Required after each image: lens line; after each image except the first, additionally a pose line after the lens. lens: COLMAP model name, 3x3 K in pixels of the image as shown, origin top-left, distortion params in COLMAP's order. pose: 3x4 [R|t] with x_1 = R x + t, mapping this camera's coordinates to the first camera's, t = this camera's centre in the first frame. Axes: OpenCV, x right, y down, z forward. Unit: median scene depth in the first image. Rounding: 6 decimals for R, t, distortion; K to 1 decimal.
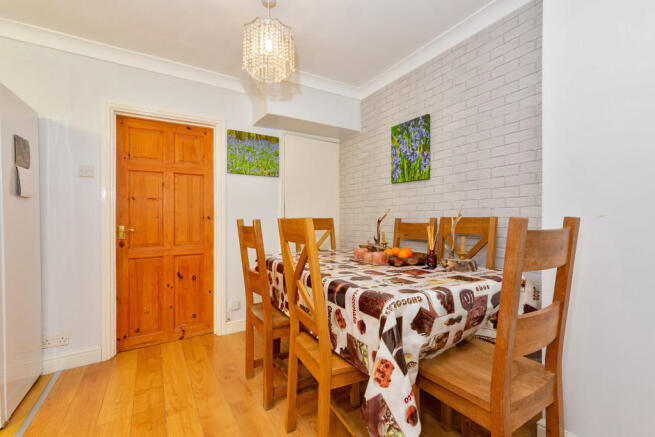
lens RADIAL K [[283.8, 0, 333.2], [0, 283.8, 217.9], [0, 0, 1]] dist [-0.003806, -0.000119]
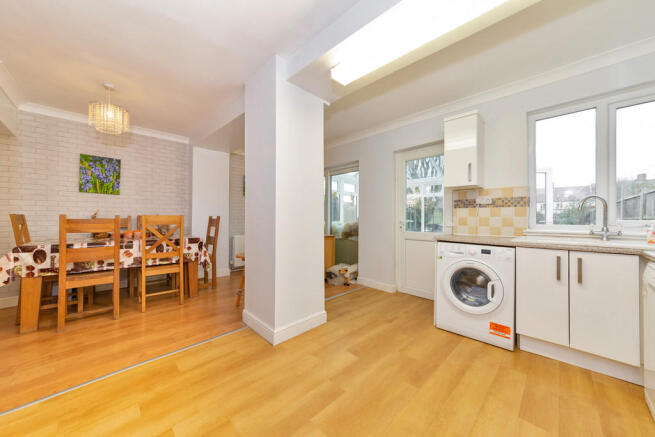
lens RADIAL K [[236.7, 0, 327.0], [0, 236.7, 217.0], [0, 0, 1]] dist [0.000145, 0.000386]
pose [[-0.204931, 0.003238, 0.978771, -1.352369], [-0.006065, 0.999971, -0.004578, 0.008062], [-0.978758, -0.006874, -0.204905, -0.009677]]
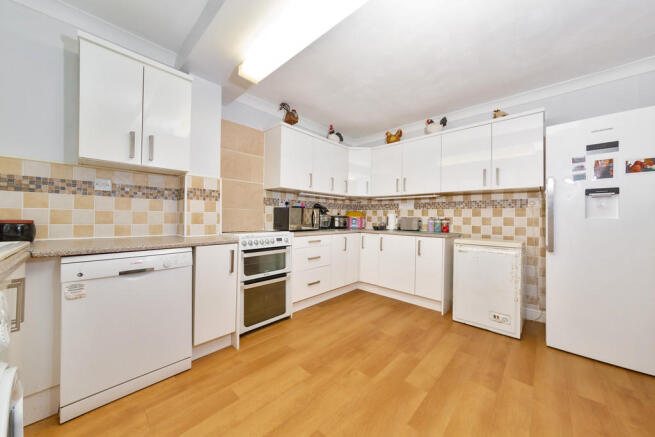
lens RADIAL K [[236.7, 0, 336.0], [0, 236.7, 216.0], [0, 0, 1]] dist [0.000145, 0.000386]
pose [[0.263142, -0.000073, -0.964757, -0.355117], [-0.010949, 0.999935, -0.003062, 0.011856], [0.964695, 0.011369, 0.263124, -0.452313]]
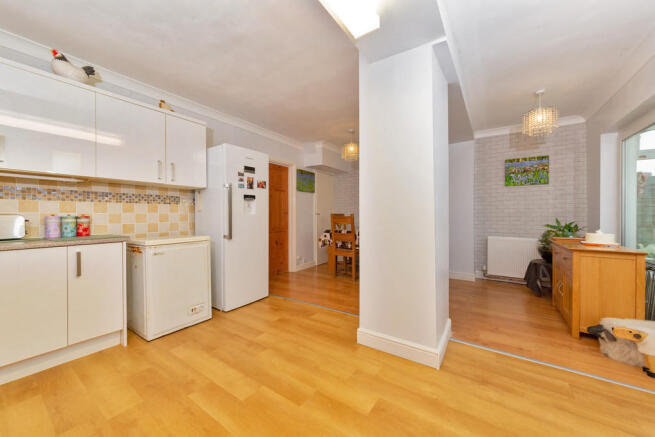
lens RADIAL K [[236.7, 0, 327.0], [0, 236.7, 215.5], [0, 0, 1]] dist [0.000145, 0.000386]
pose [[0.920536, -0.000320, 0.390657, -0.935399], [0.000235, 1.000000, 0.000265, 0.014810], [-0.390657, -0.000152, 0.920536, -0.684105]]
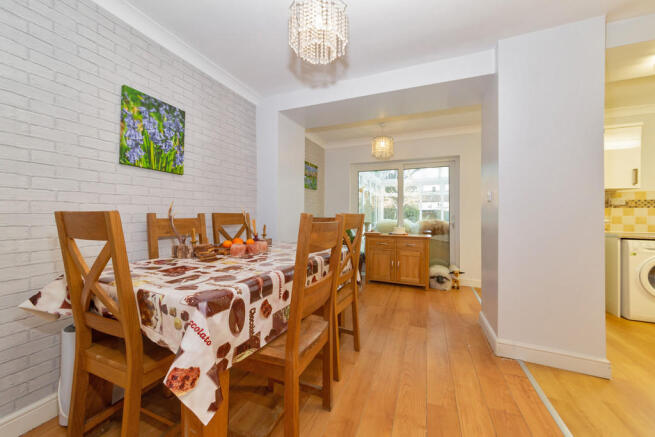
lens RADIAL K [[236.7, 0, 332.0], [0, 236.7, 214.3], [0, 0, 1]] dist [0.000145, 0.000386]
pose [[-0.576711, -0.000320, 0.816948, -0.620490], [-0.006476, 0.999970, -0.004180, 0.004402], [-0.816923, -0.007702, -0.576696, 0.975975]]
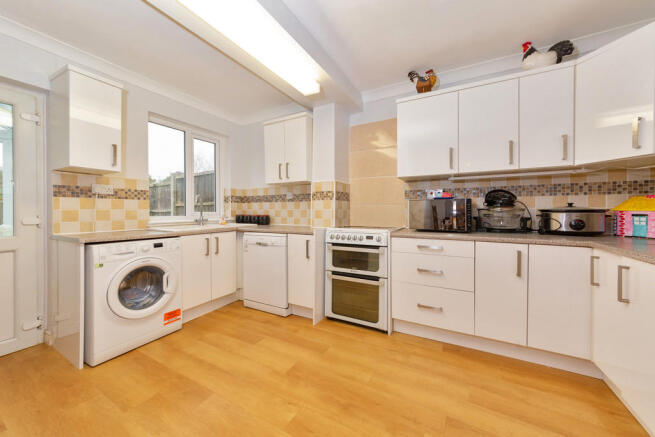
lens RADIAL K [[236.7, 0, 326.7], [0, 236.7, 209.4], [0, 0, 1]] dist [0.000145, 0.000386]
pose [[-0.881997, 0.000906, -0.471254, -0.787103], [0.005289, 0.999954, -0.007977, 0.009701], [0.471225, -0.009528, -0.881962, 0.257724]]
